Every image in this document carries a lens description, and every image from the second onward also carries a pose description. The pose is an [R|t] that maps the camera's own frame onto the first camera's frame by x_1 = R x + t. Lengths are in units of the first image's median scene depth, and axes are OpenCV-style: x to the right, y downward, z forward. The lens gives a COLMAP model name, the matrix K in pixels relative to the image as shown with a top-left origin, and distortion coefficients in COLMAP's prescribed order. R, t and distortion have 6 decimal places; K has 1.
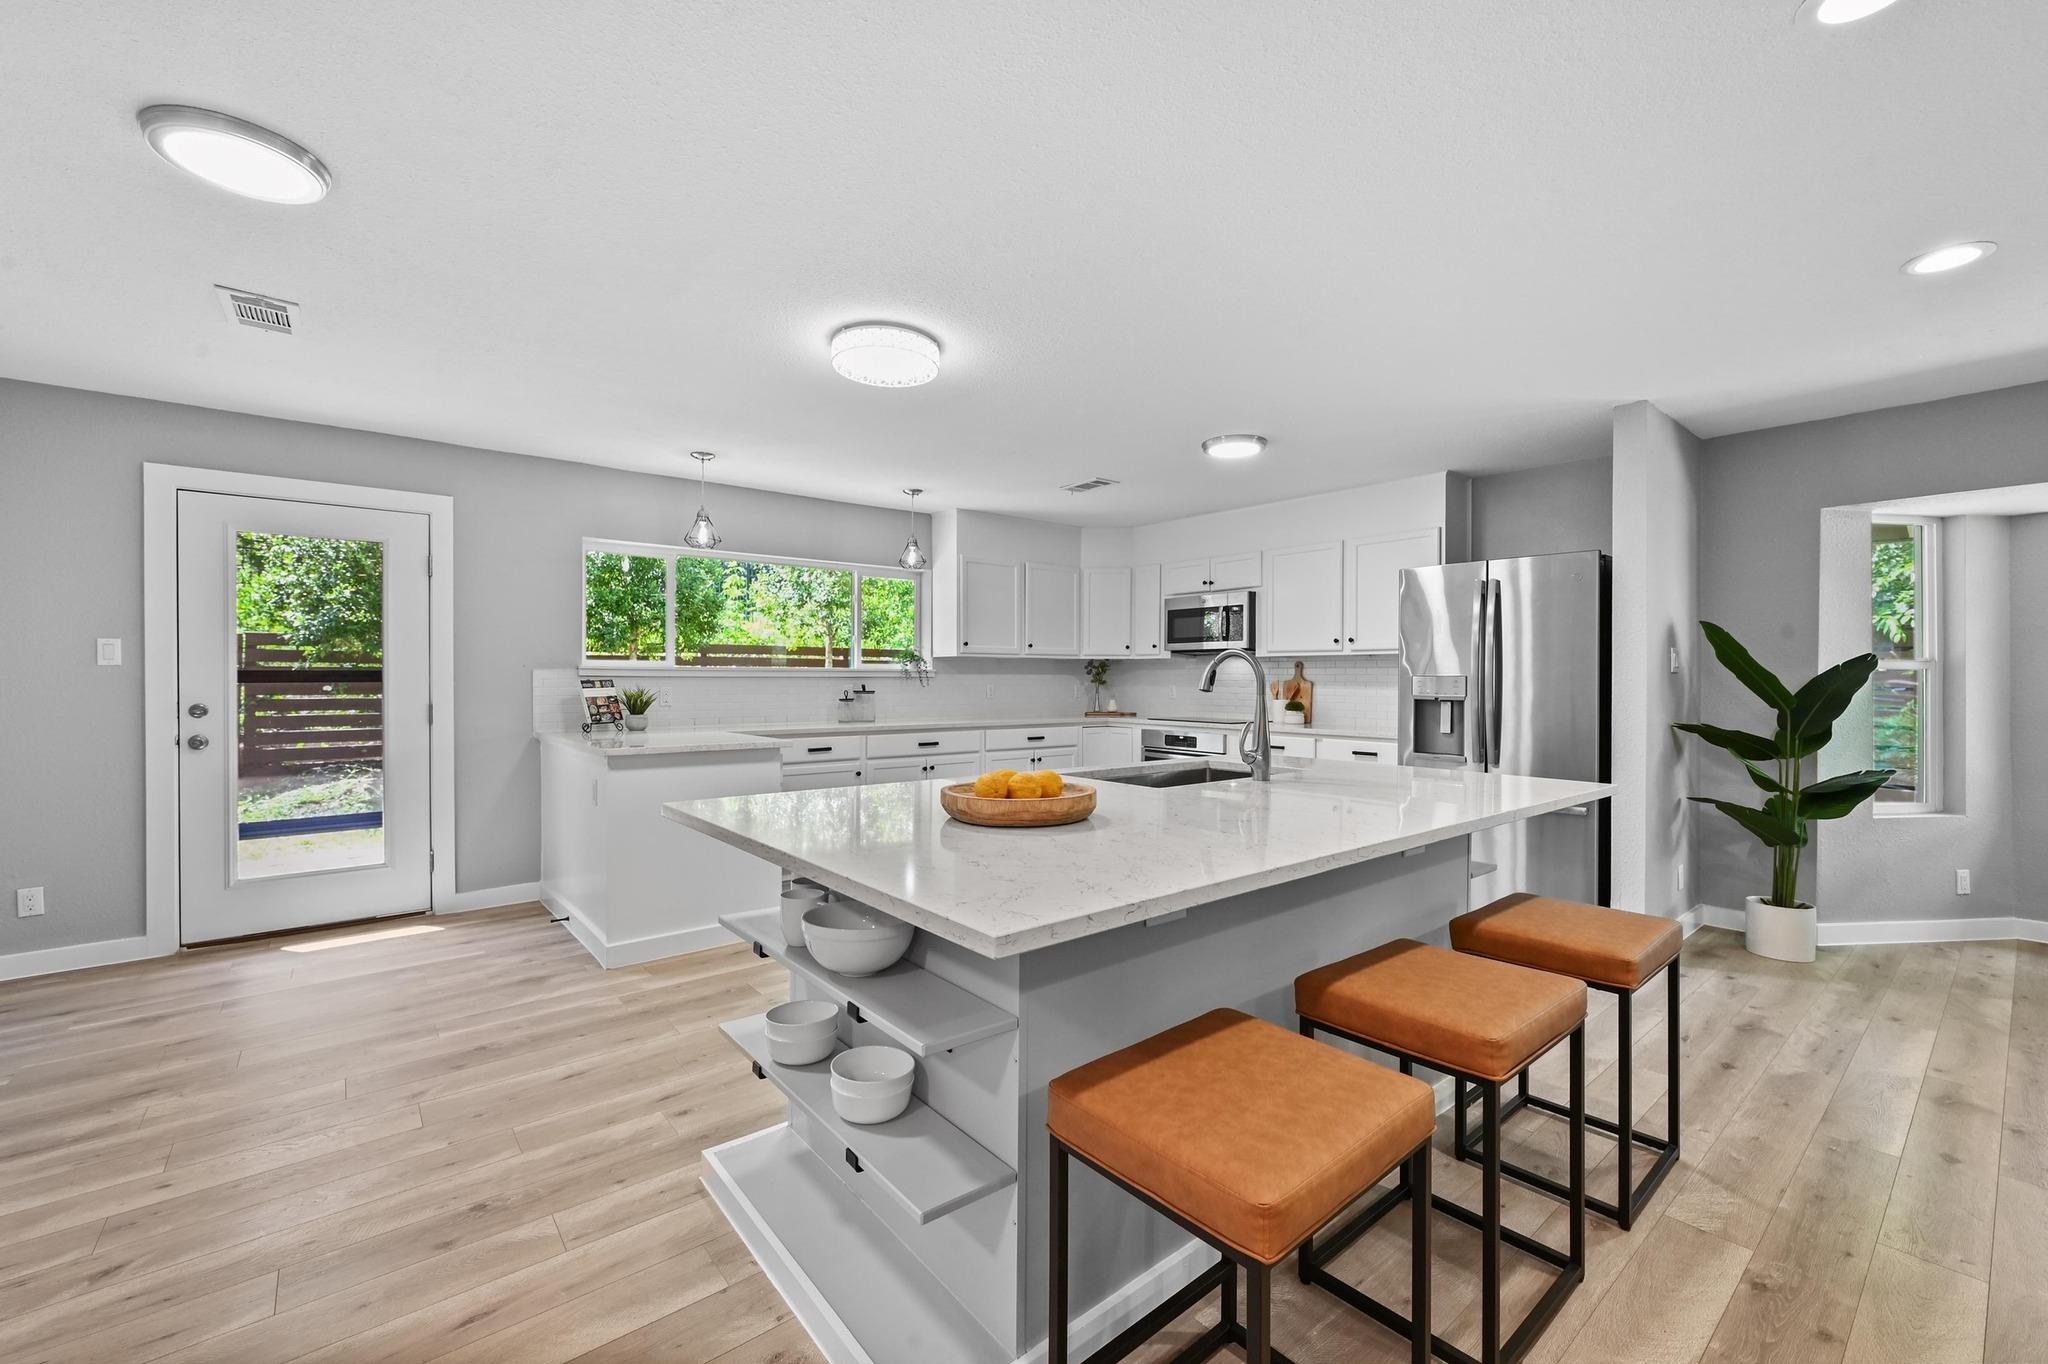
lens RADIAL K [[840.7, 0, 1024.0], [0, 840.7, 682.0], [0, 0, 1]] dist [0.003717, -0.000059]
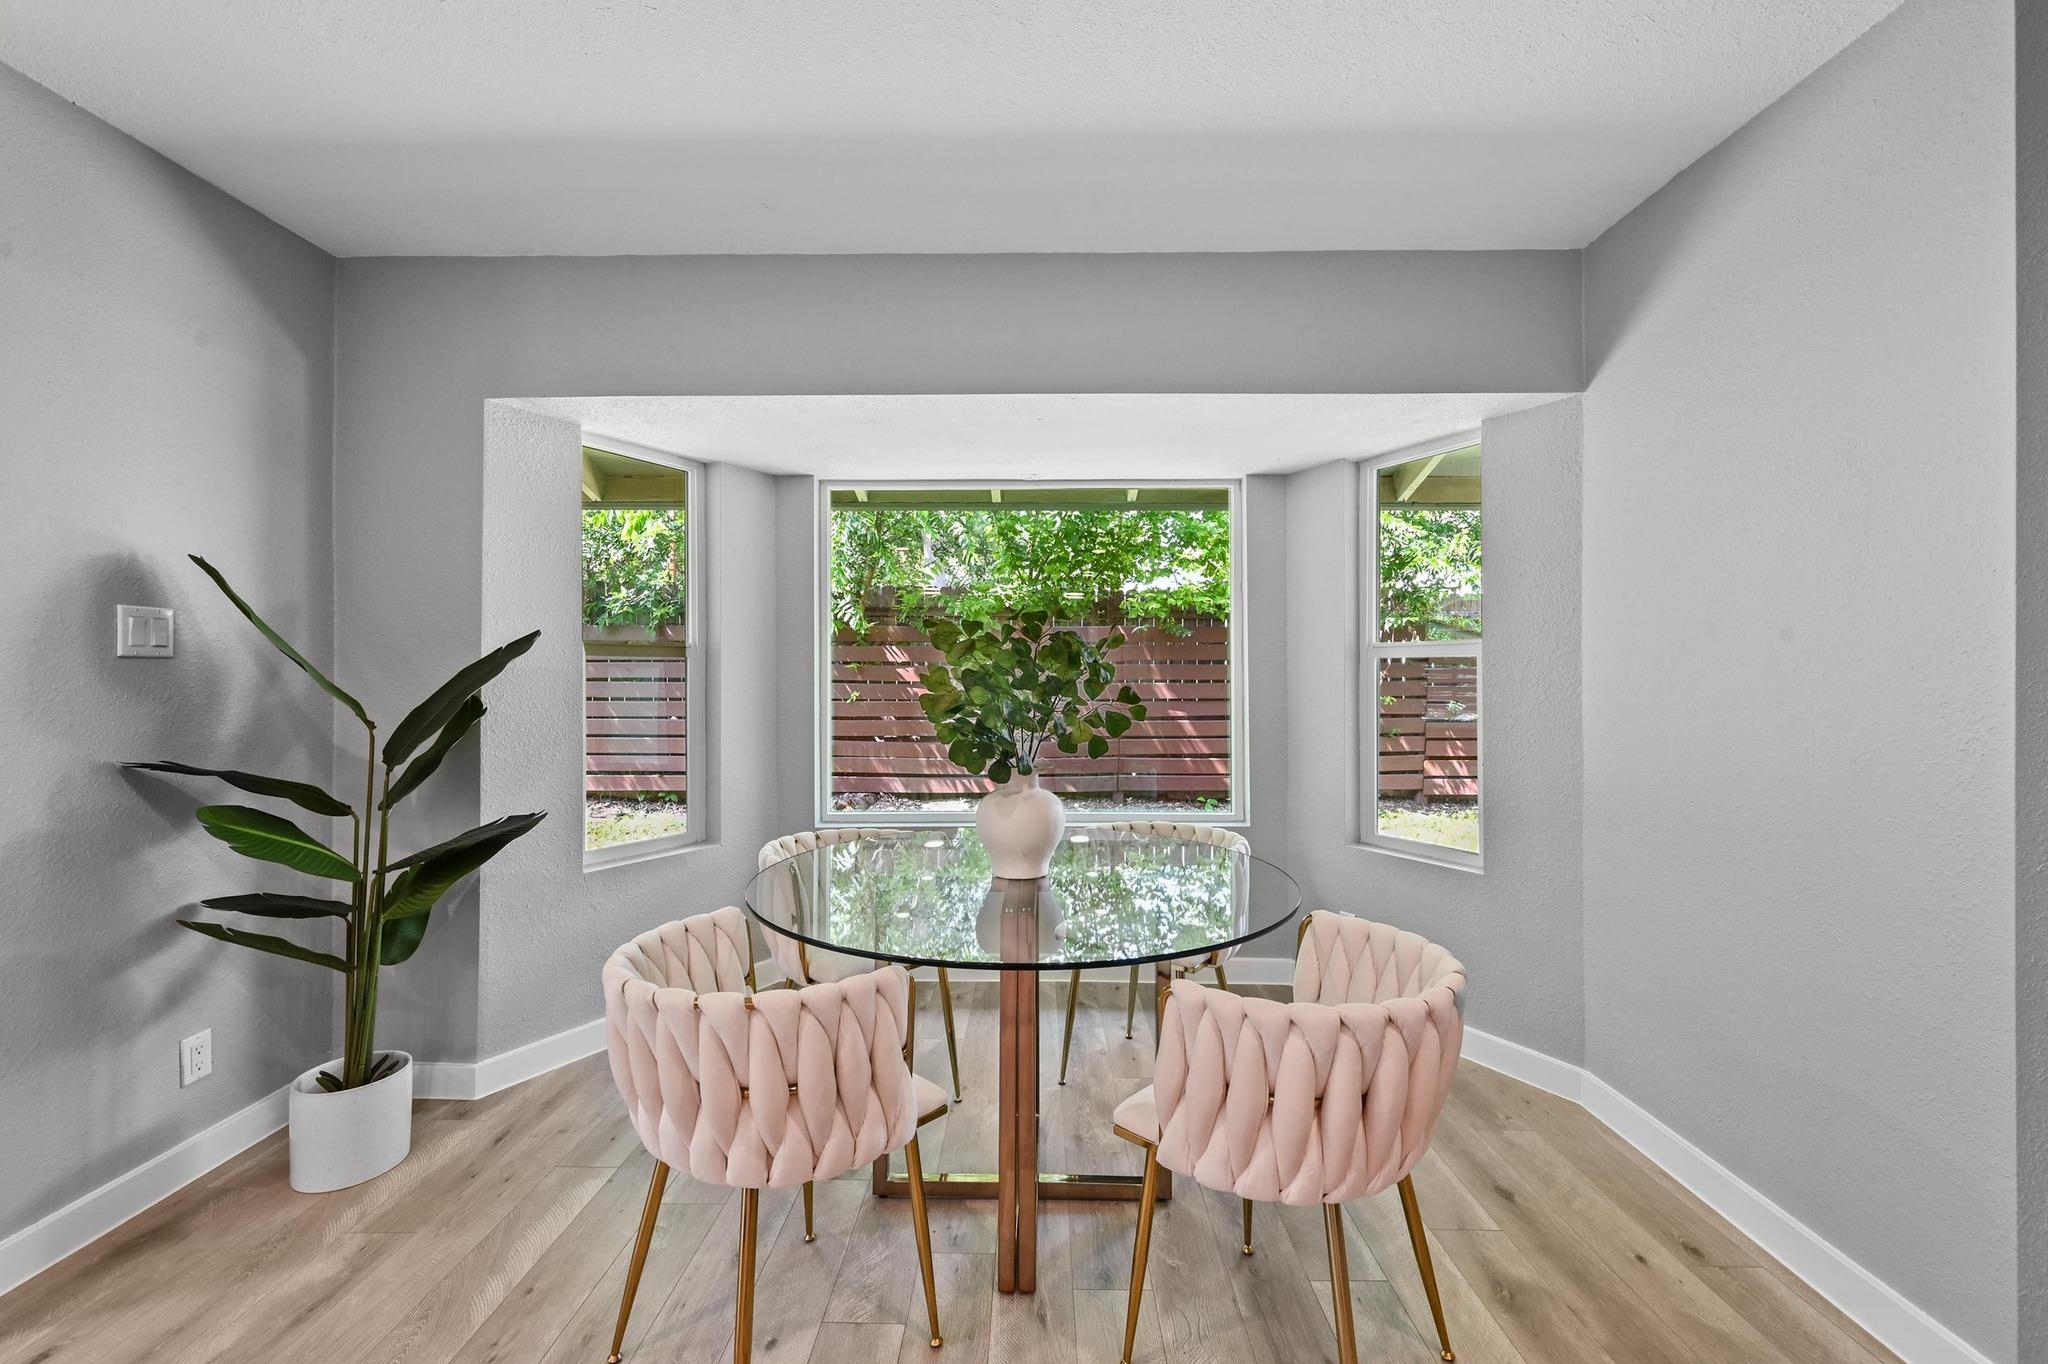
lens RADIAL K [[807.6, 0, 1024.0], [0, 807.6, 682.0], [0, 0, 1]] dist [-0.001028, -0.000201]
pose [[0.645478, -0.006474, 0.763751, 0.497720], [0.002191, 0.999976, 0.006625, 0.000081], [-0.763776, -0.002603, 0.645477, 0.201784]]
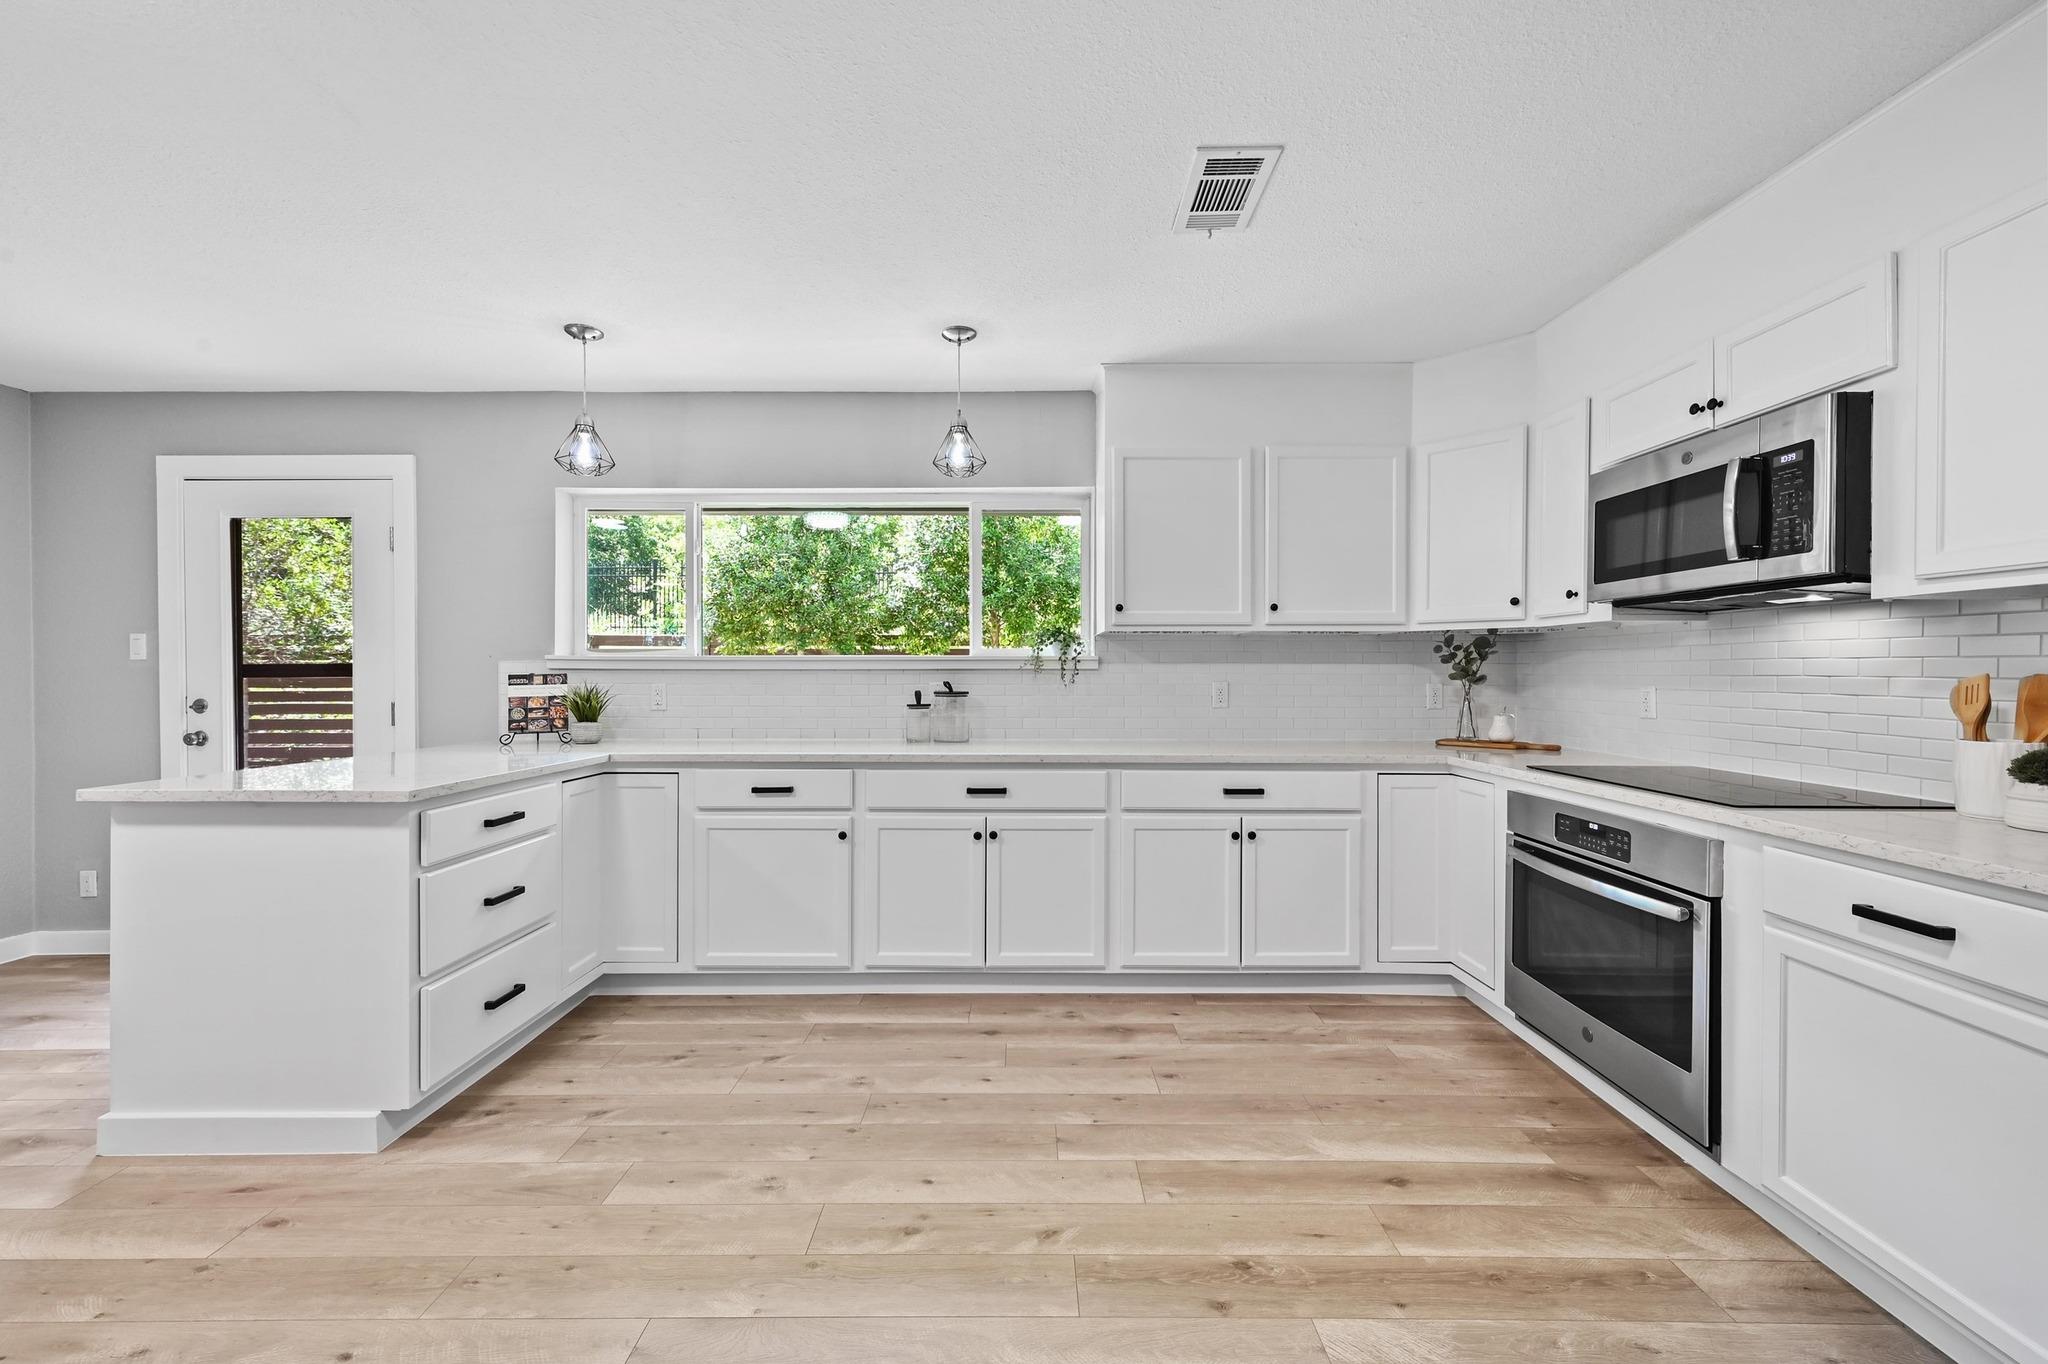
lens RADIAL K [[807.6, 0, 1024.0], [0, 807.6, 682.0], [0, 0, 1]] dist [-0.001028, -0.000201]
pose [[0.775386, 0.004966, -0.631468, 0.223353], [-0.001118, 0.999978, 0.006491, -0.000464], [0.631487, -0.004327, 0.775375, 0.572571]]
